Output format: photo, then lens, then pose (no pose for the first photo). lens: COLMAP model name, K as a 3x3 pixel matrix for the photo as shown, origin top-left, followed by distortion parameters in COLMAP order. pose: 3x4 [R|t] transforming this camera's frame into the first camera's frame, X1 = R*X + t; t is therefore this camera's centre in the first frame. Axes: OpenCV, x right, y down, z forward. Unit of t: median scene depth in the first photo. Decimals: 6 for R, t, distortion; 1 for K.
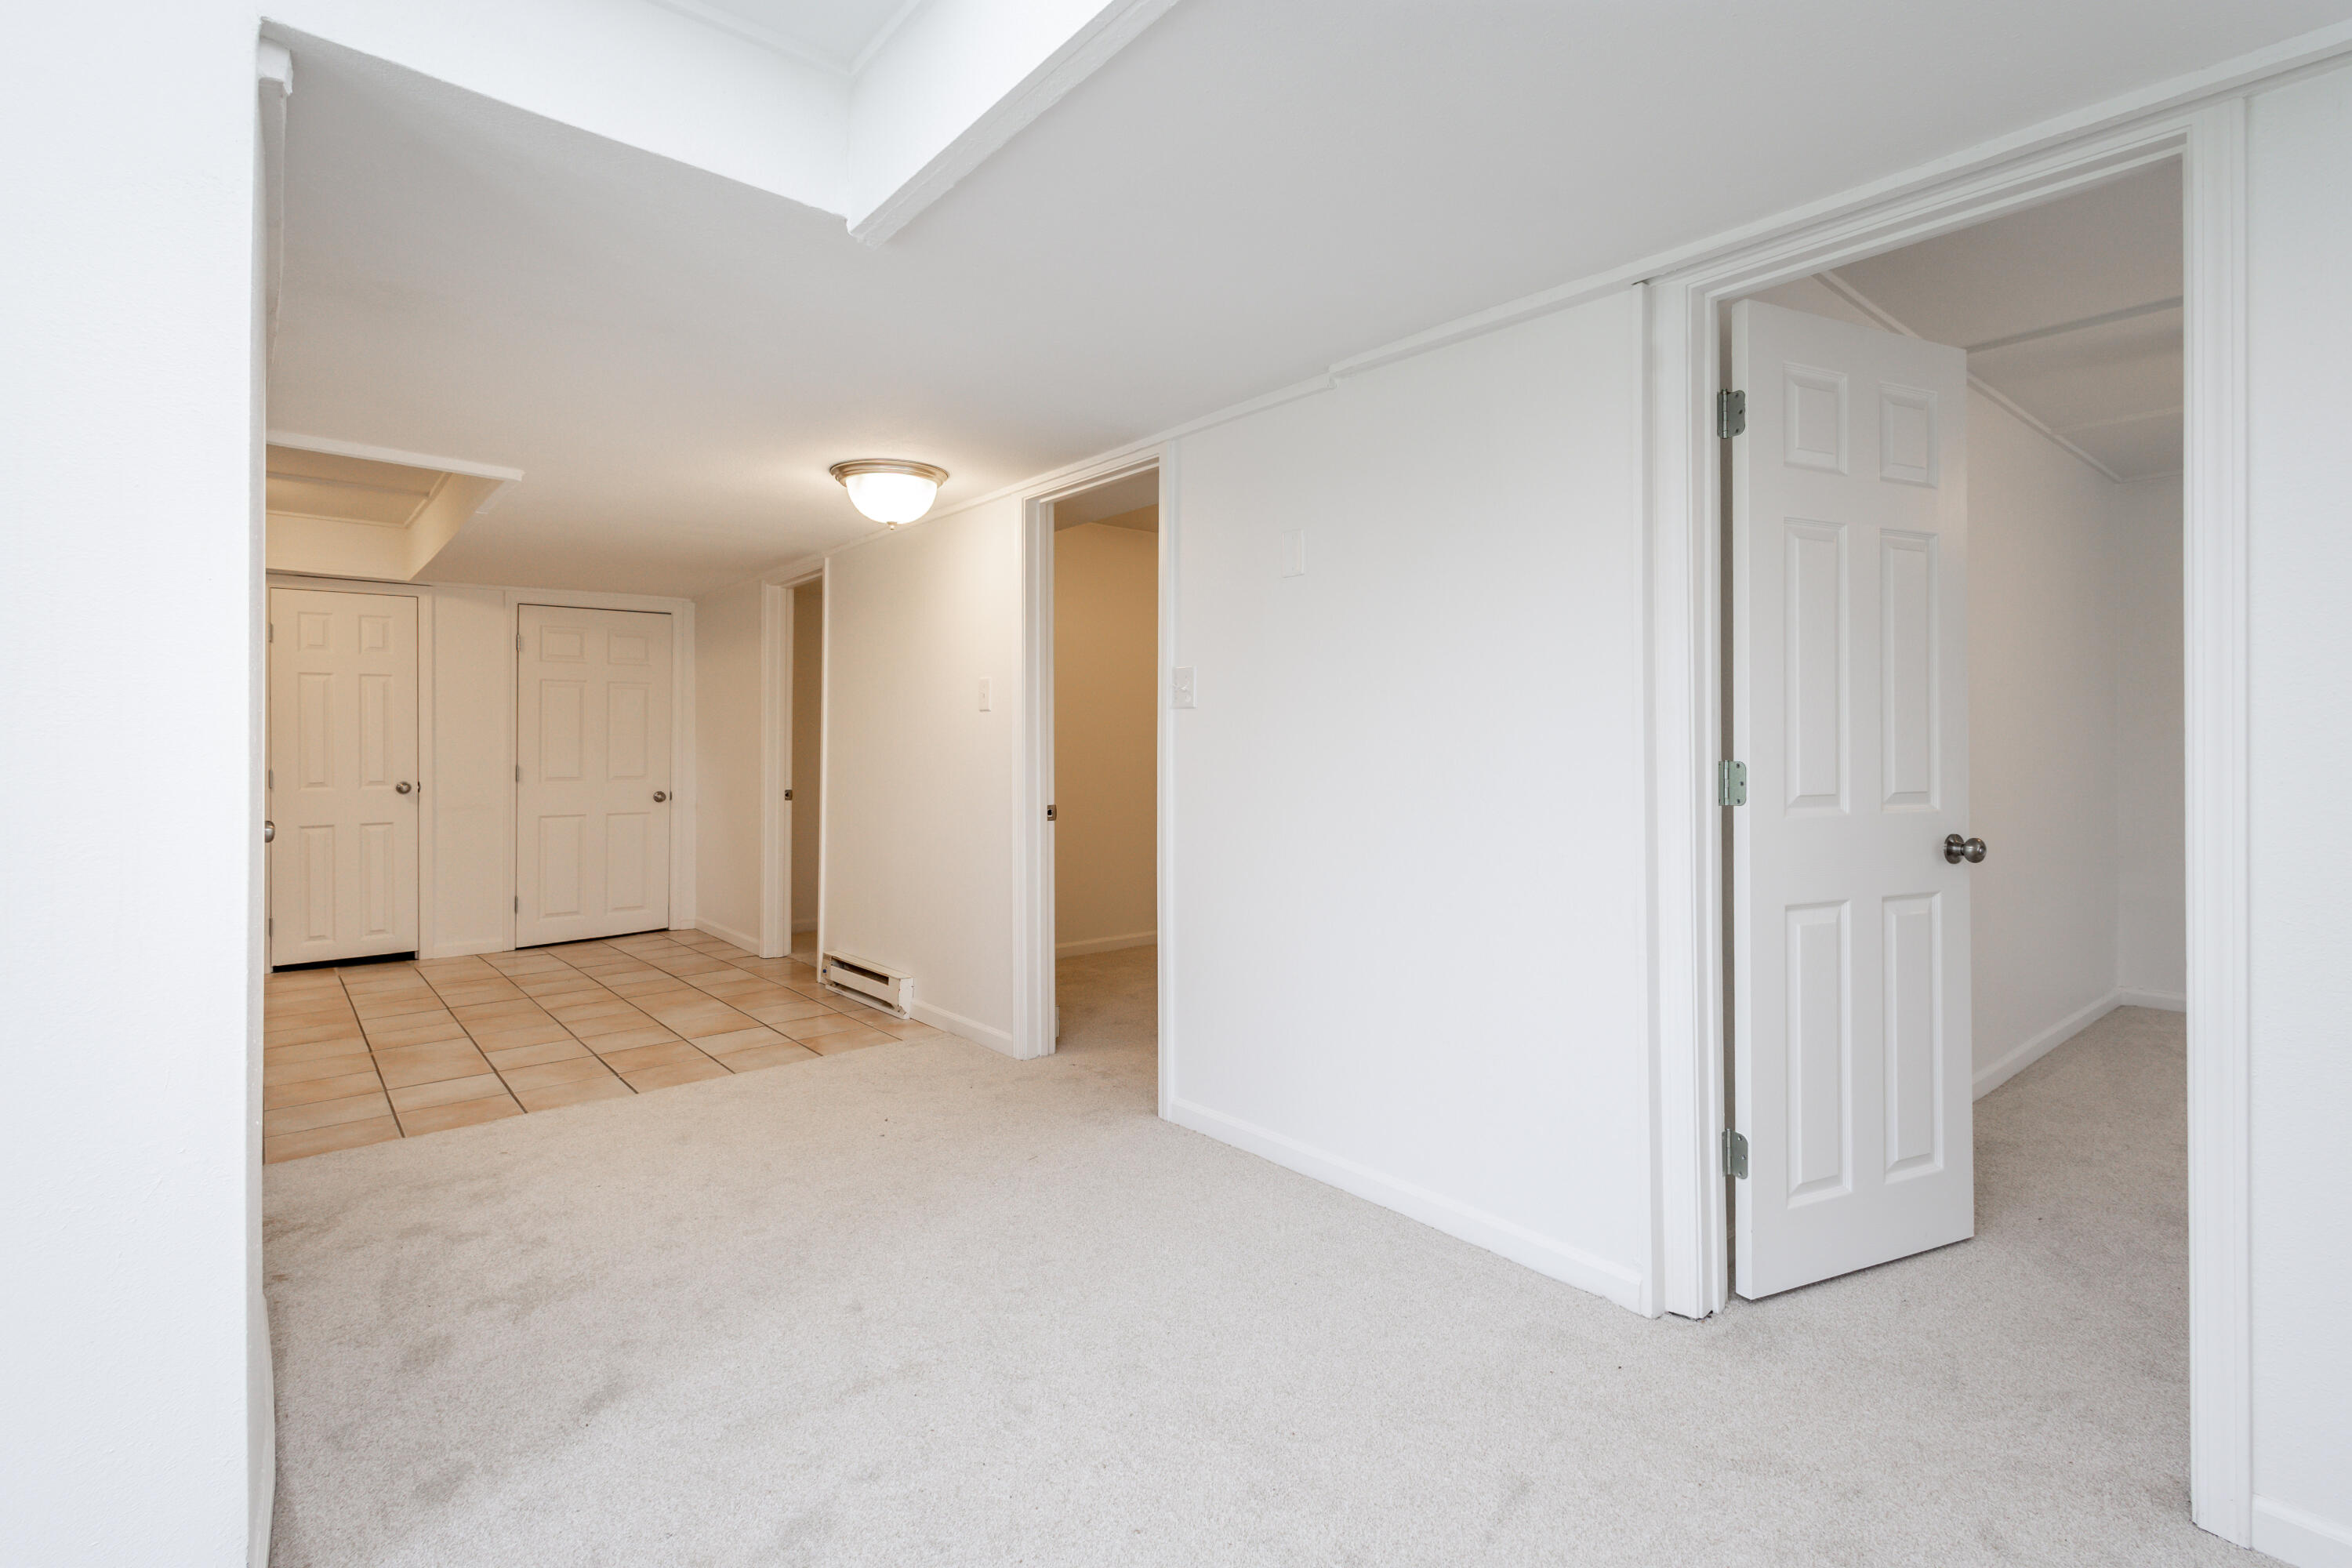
lens RADIAL K [[1104.8, 0, 1206.4], [0, 1104.8, 715.6], [0, 0, 1]] dist [0.007996, -0.003300]
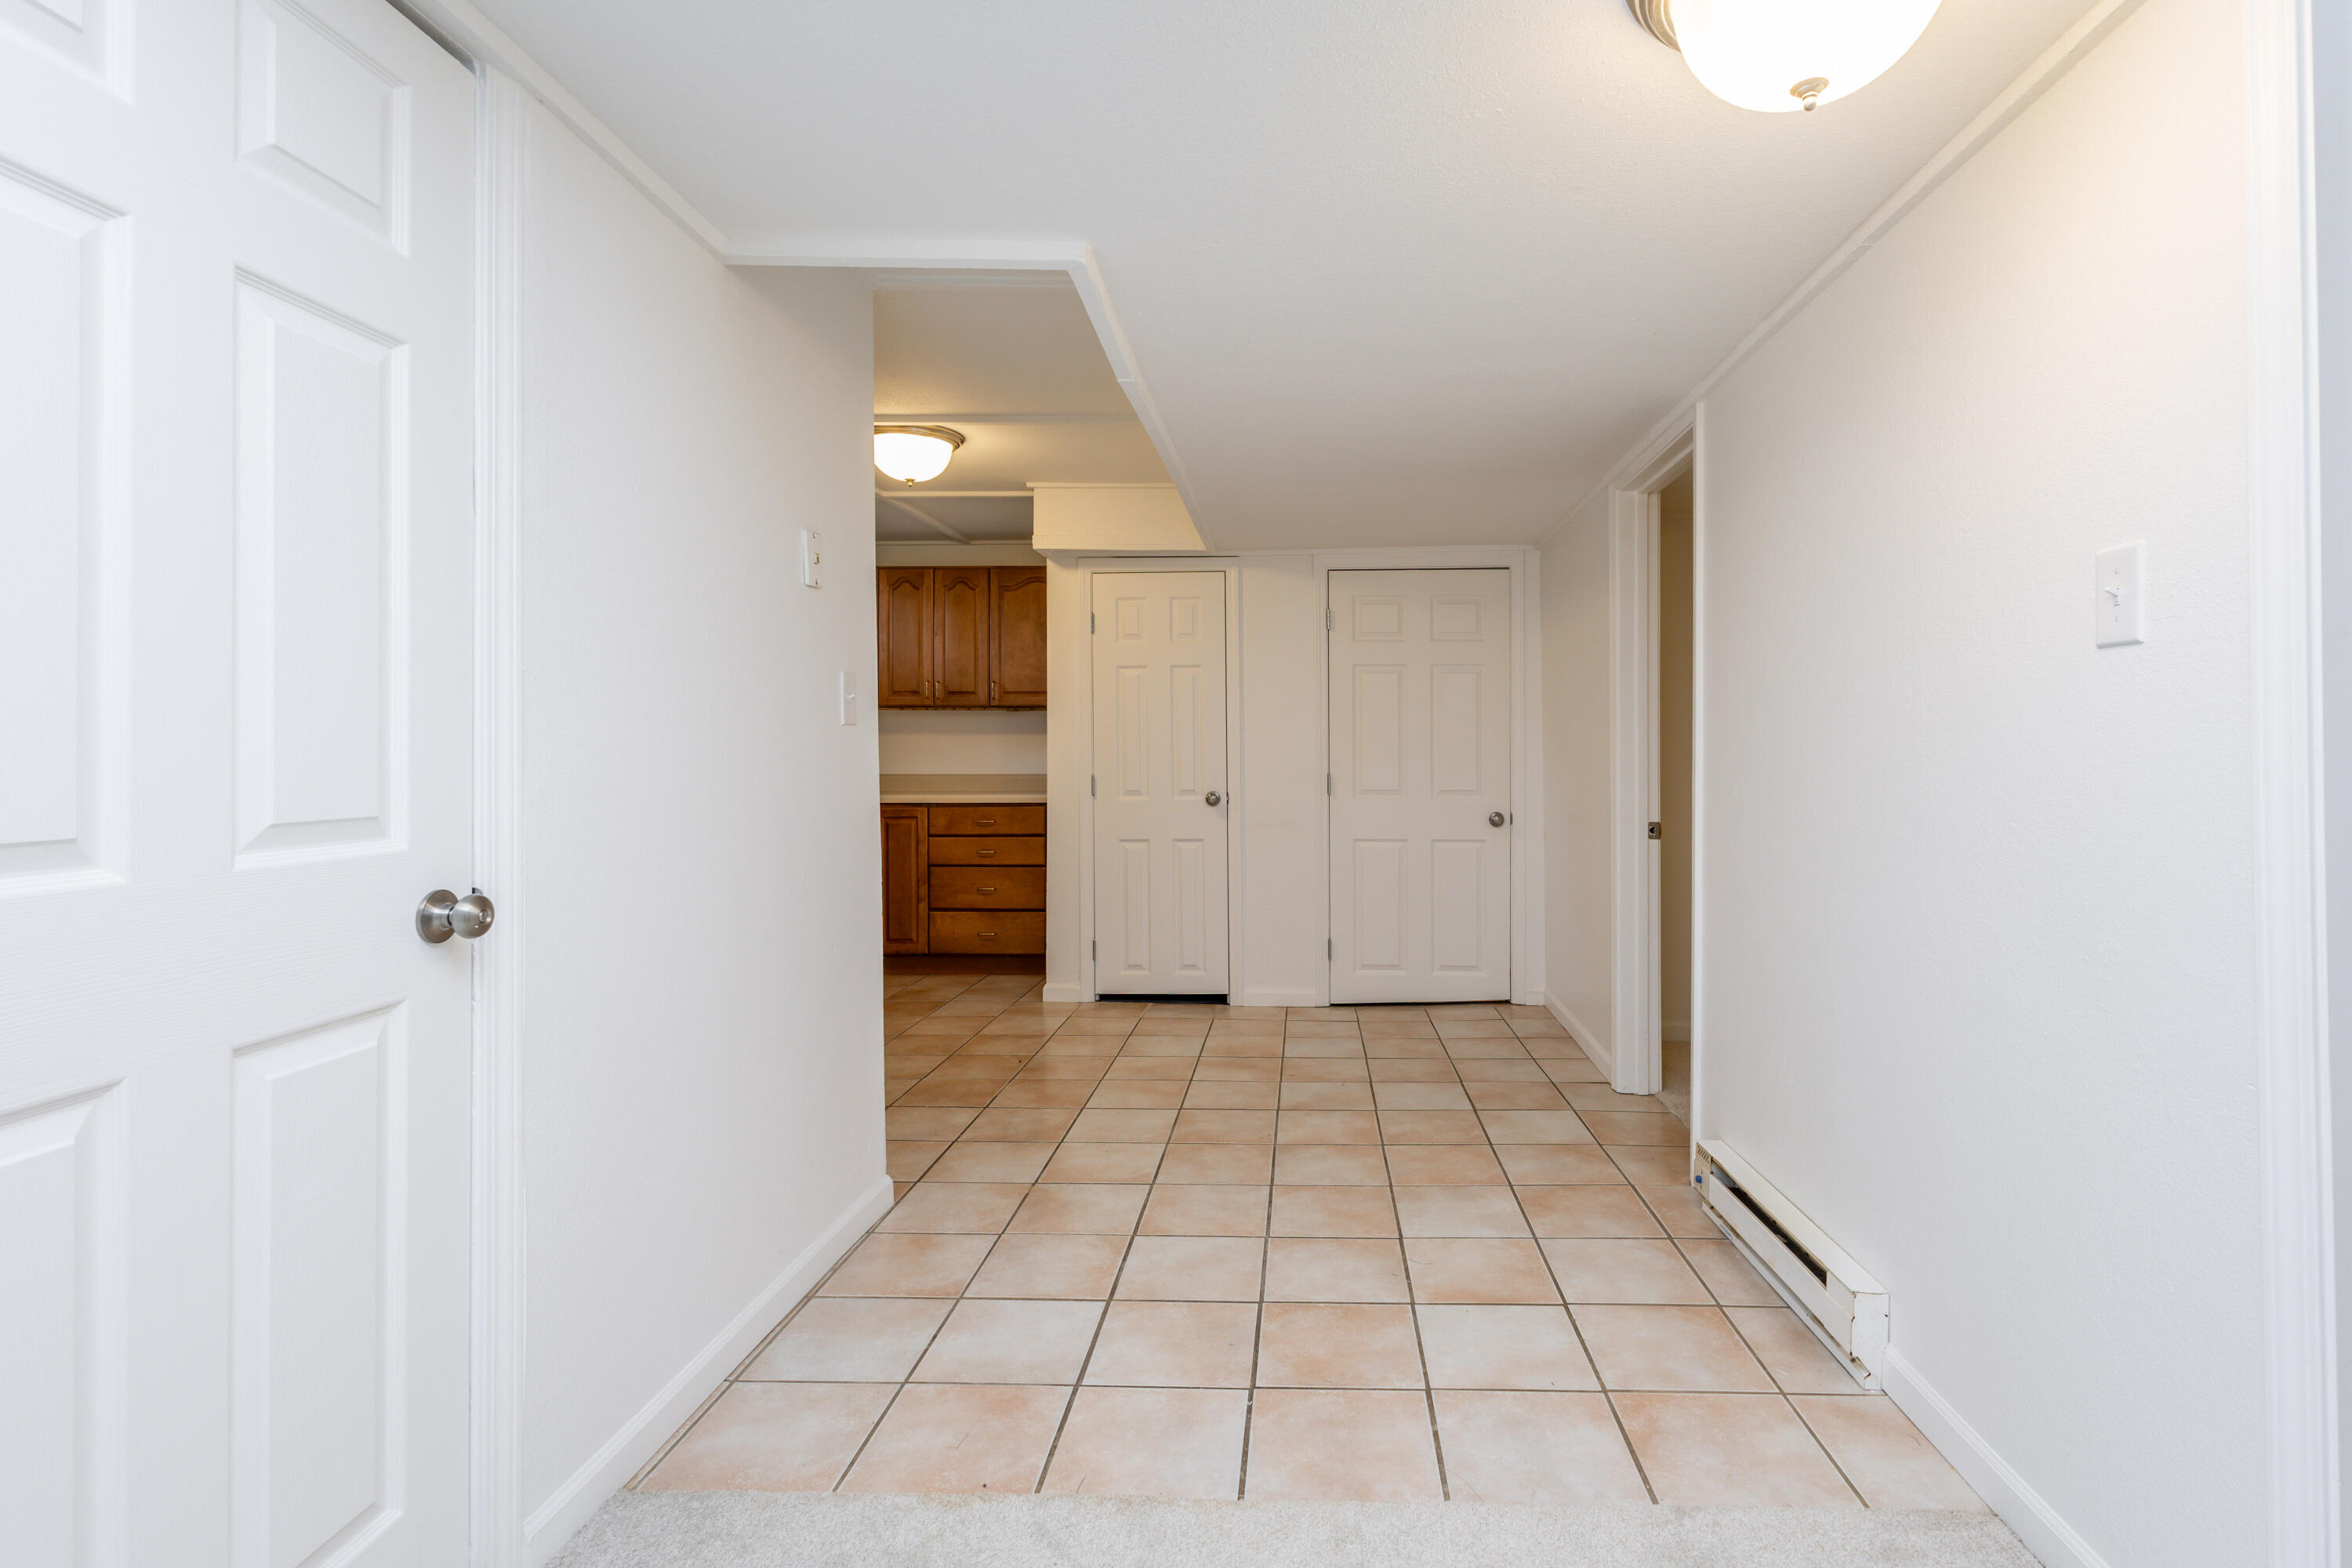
lens RADIAL K [[1135.2, 0, 1267.3], [0, 1135.2, 729.3], [0, 0, 1]] dist [-0.003200, 0.000178]
pose [[0.733419, -0.009007, -0.679717, -0.105359], [0.016490, 0.999854, 0.004544, 0.008992], [0.679576, -0.014542, 0.733461, 0.388652]]
